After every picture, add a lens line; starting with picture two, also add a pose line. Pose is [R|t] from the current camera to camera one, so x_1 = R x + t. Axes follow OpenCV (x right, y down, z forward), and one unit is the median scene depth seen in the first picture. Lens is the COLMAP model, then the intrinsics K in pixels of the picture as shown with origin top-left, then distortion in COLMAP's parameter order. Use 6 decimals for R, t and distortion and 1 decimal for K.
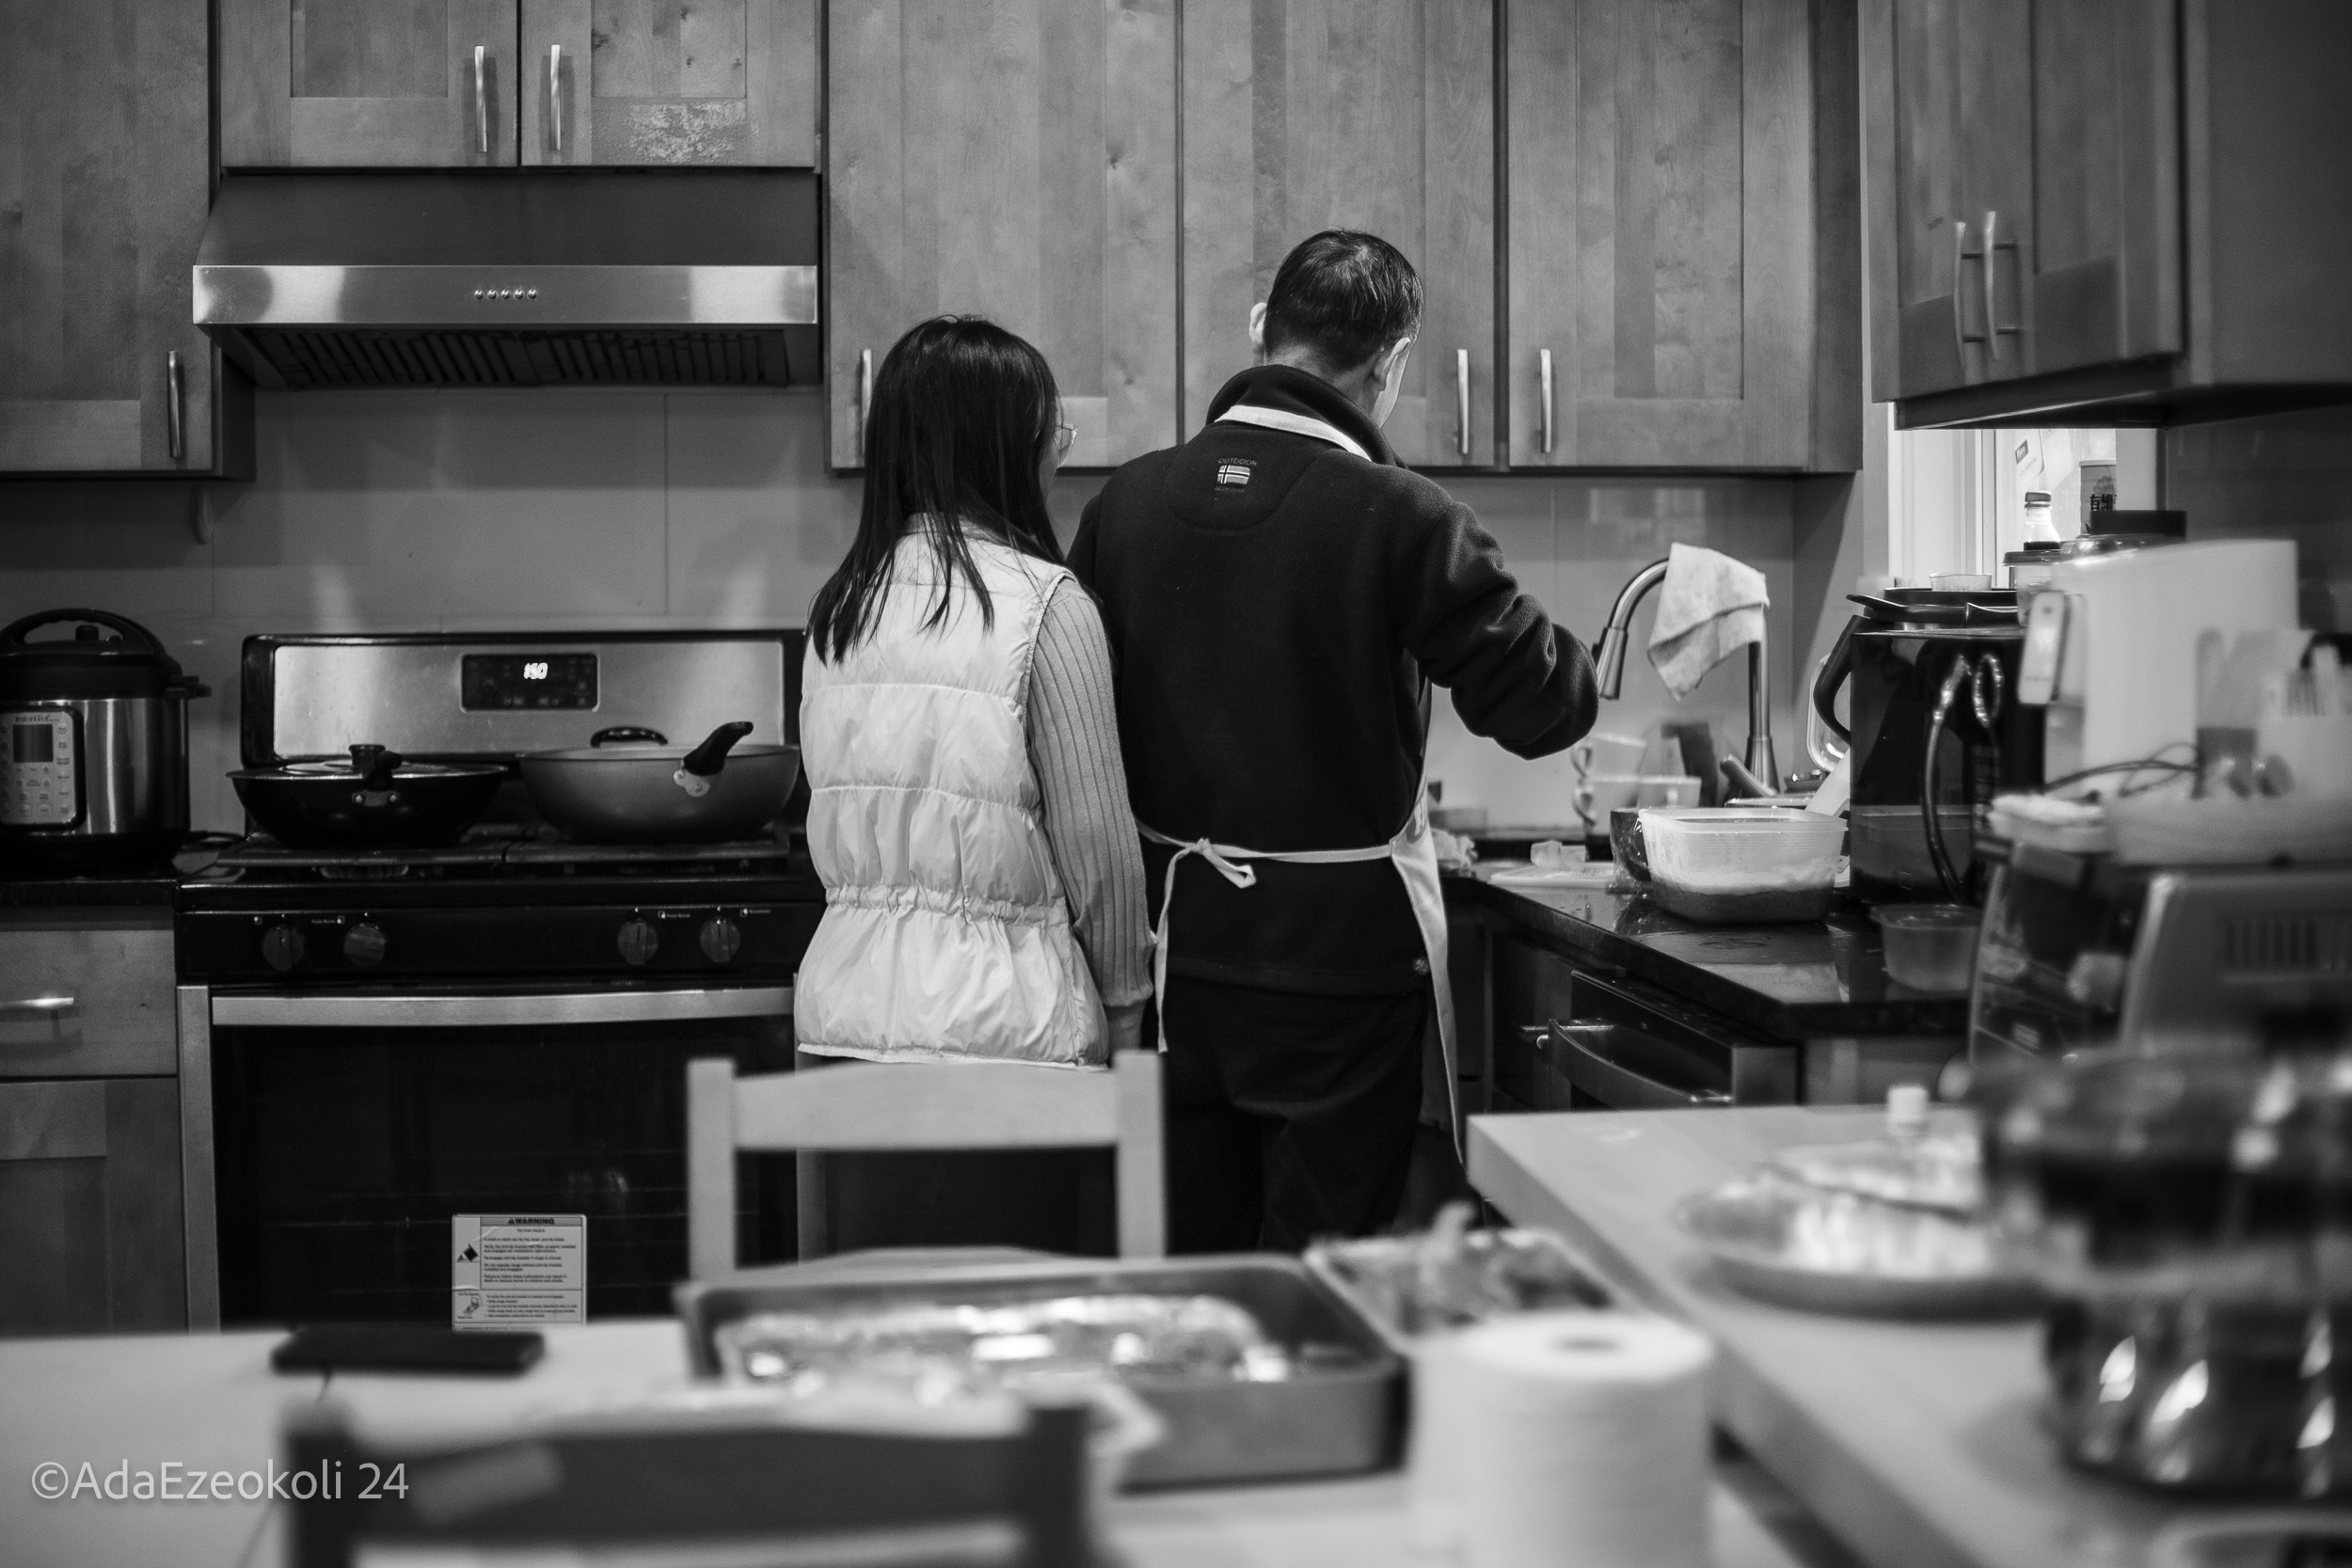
lens RADIAL K [[3438.3, 0, 1176.0], [0, 3438.3, 784.0], [0, 0, 1]] dist [-0.115867, -0.017821]
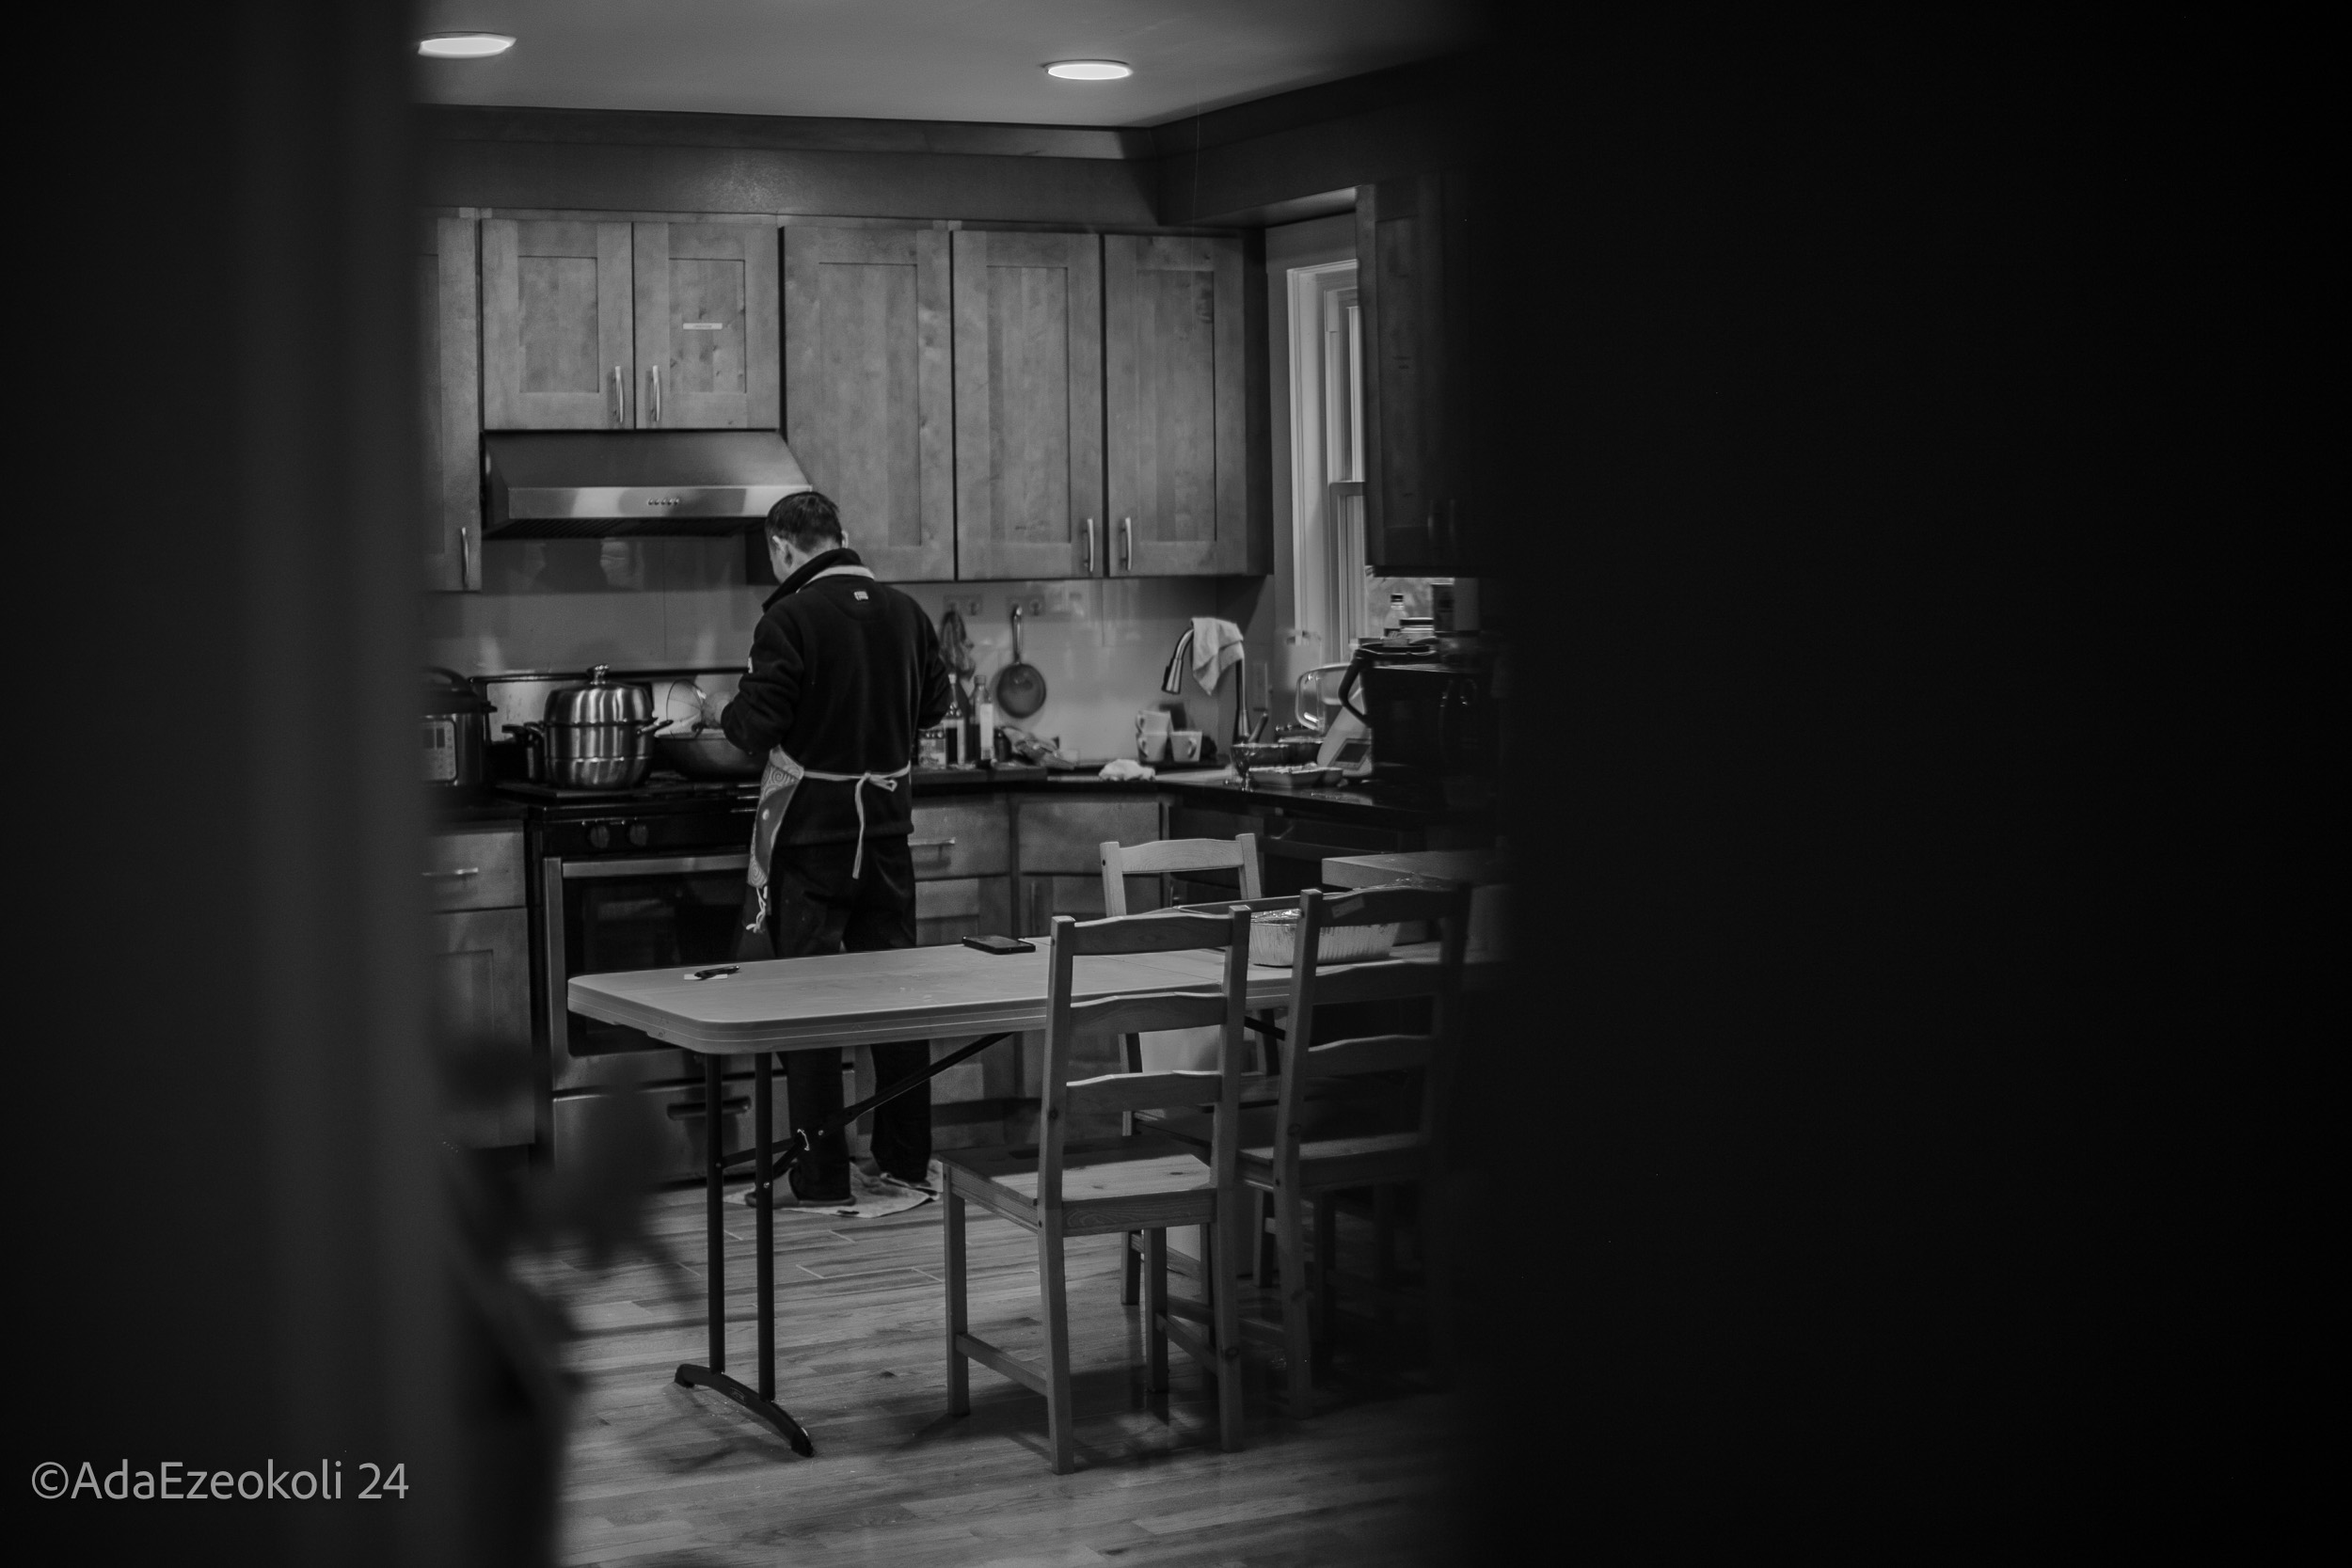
lens RADIAL K [[3438.3, 0, 1176.0], [0, 3438.3, 784.0], [0, 0, 1]] dist [-0.115867, -0.017821]
pose [[0.933789, -0.034973, 0.356112, -0.589863], [0.030251, 0.999365, 0.018823, -0.009095], [-0.356544, -0.006804, 0.934254, -0.886766]]
